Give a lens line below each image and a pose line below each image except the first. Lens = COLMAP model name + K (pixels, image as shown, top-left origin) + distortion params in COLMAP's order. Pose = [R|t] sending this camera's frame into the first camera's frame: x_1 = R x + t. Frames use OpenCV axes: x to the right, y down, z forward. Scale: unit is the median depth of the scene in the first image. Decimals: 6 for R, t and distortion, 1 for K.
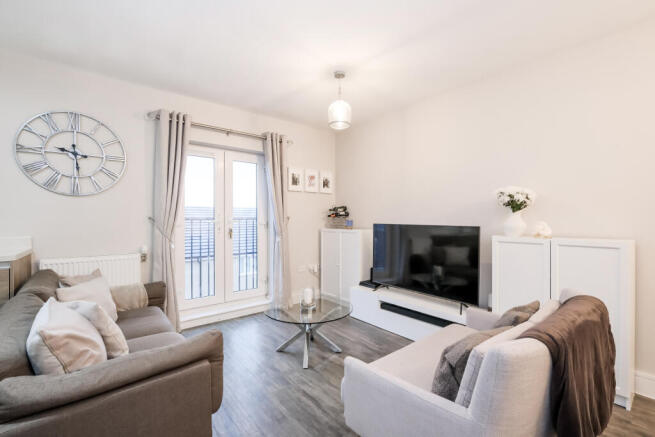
lens RADIAL K [[285.1, 0, 327.5], [0, 285.1, 218.5], [0, 0, 1]] dist [-0.000235, -0.000253]
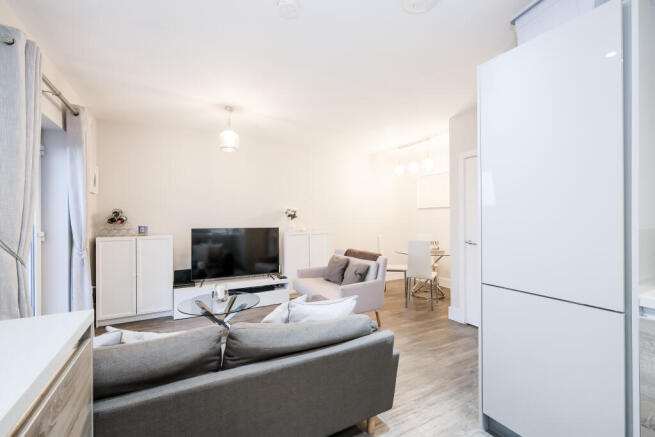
lens RADIAL K [[285.1, 0, 327.5], [0, 285.1, 218.5], [0, 0, 1]] dist [-0.000235, -0.000253]
pose [[0.202878, -0.002268, 0.979201, -1.087218], [0.005400, 0.999985, 0.001197, -0.027424], [-0.979189, 0.005045, 0.202887, 0.331516]]
